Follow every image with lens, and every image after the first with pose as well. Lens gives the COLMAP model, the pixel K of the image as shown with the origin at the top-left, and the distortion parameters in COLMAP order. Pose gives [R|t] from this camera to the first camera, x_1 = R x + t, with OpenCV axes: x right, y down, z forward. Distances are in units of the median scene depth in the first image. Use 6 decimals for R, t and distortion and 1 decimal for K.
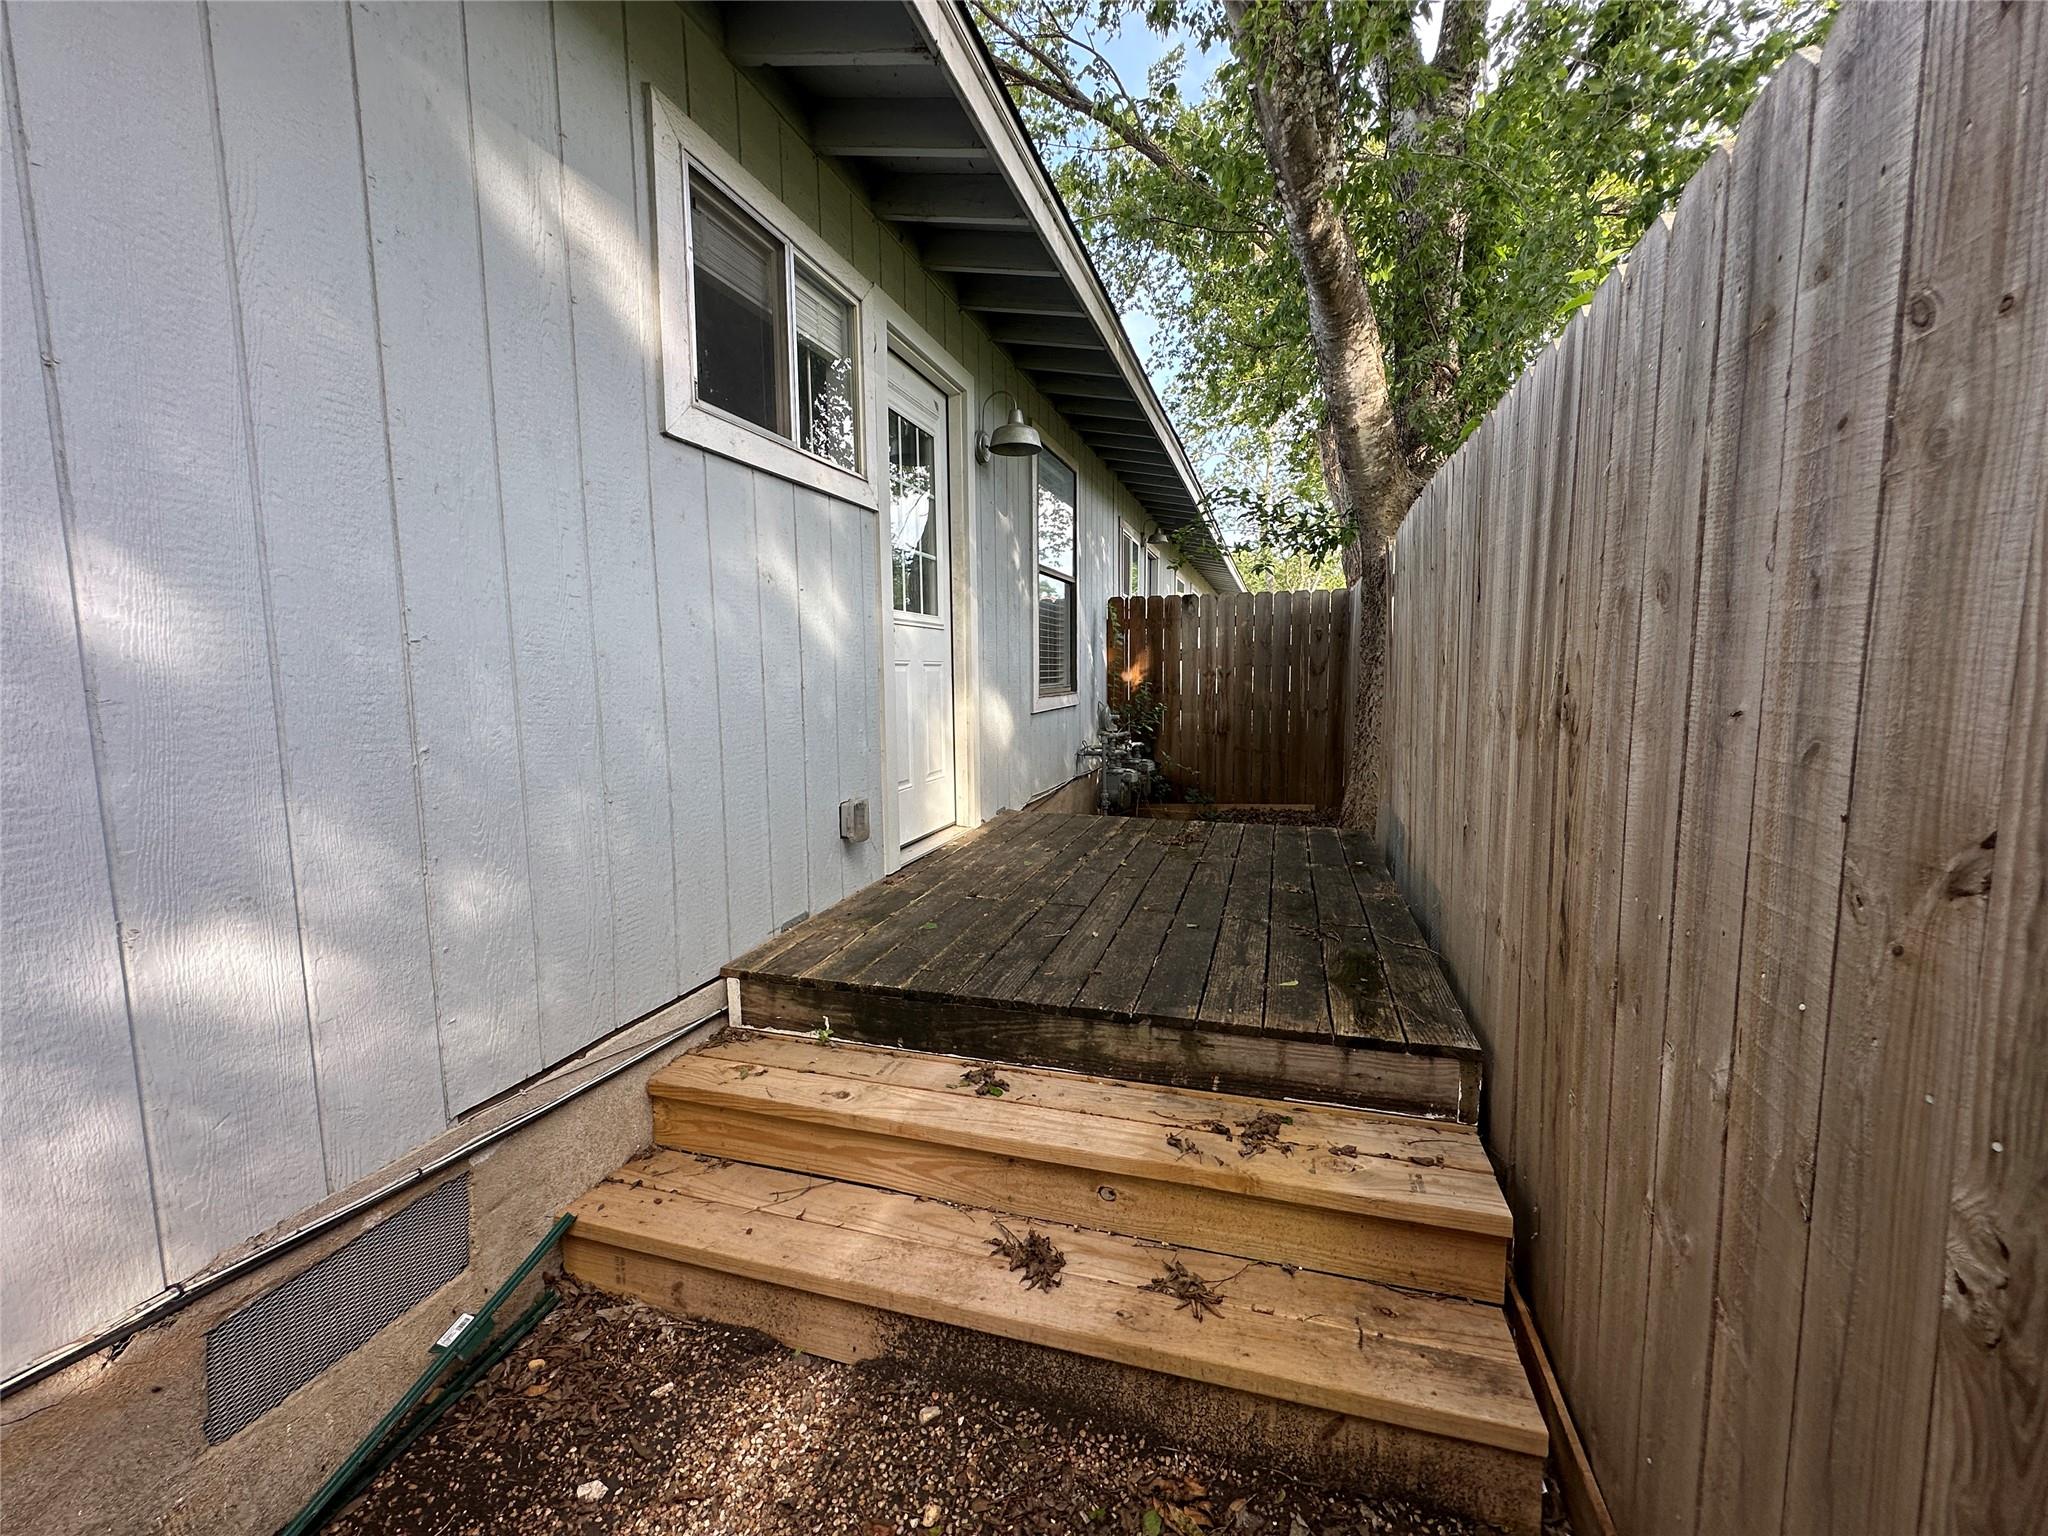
lens RADIAL K [[840.5, 0, 1024.0], [0, 840.5, 768.0], [0, 0, 1]] dist [0.000581, 0.000022]
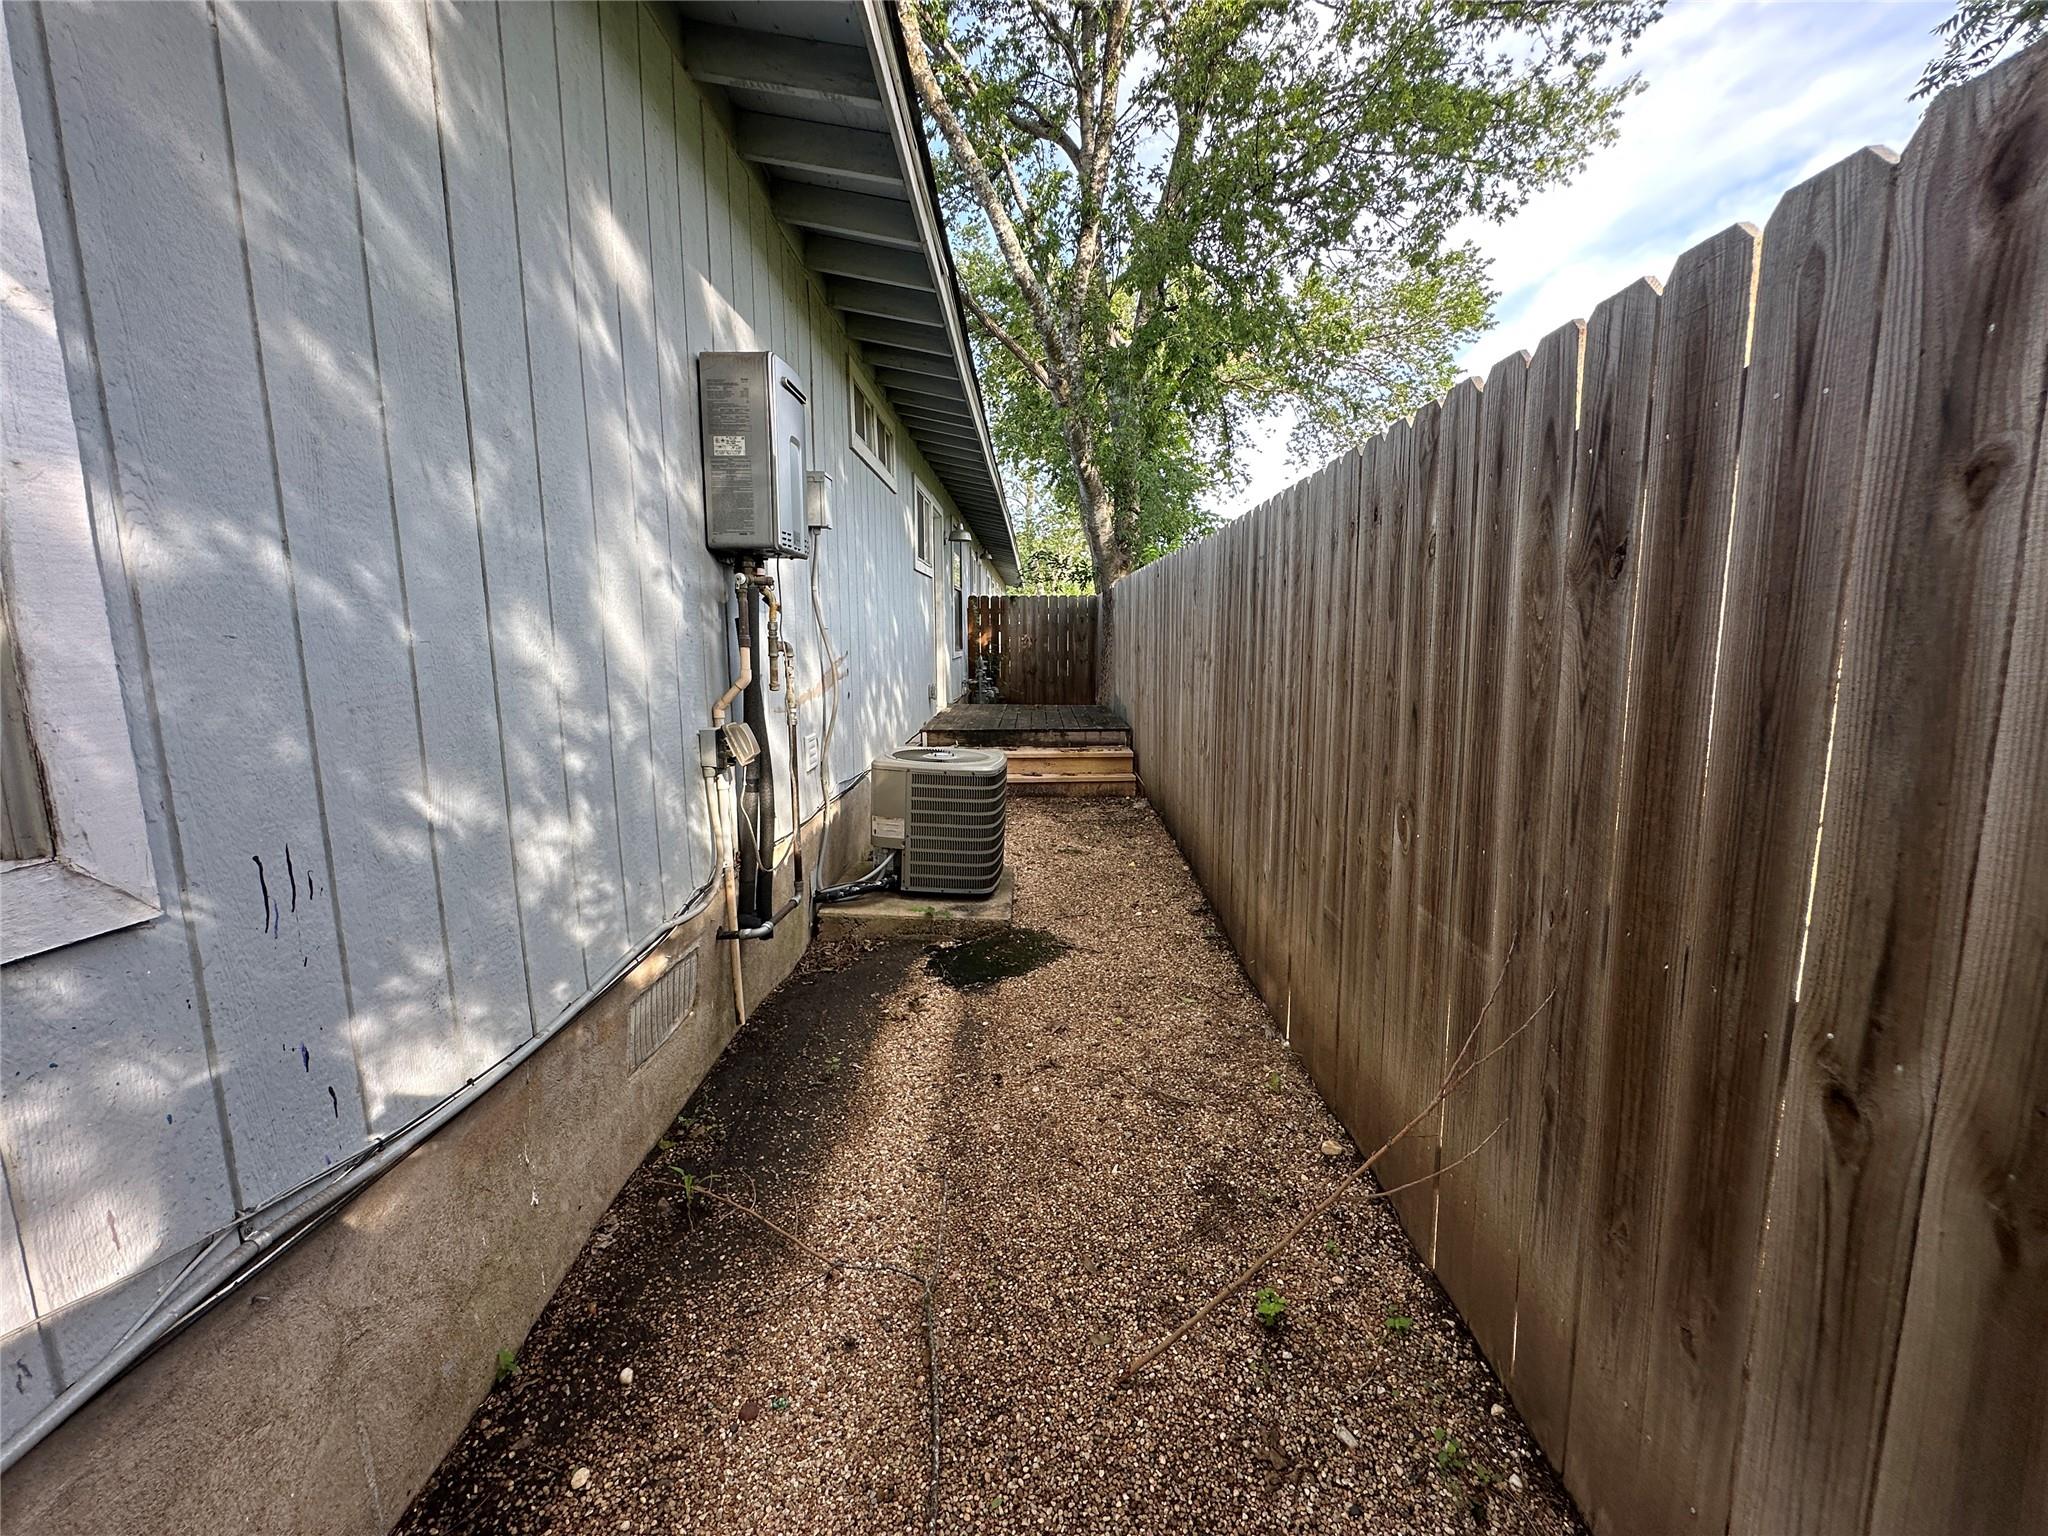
lens RADIAL K [[833.4, 0, 1024.0], [0, 833.4, 768.0], [0, 0, 1]] dist [0.014417, -0.000467]
pose [[0.960707, -0.037334, 0.275043, -0.412880], [0.026142, 0.998679, 0.044247, 0.120752], [-0.276332, -0.035319, 0.960413, -1.056241]]
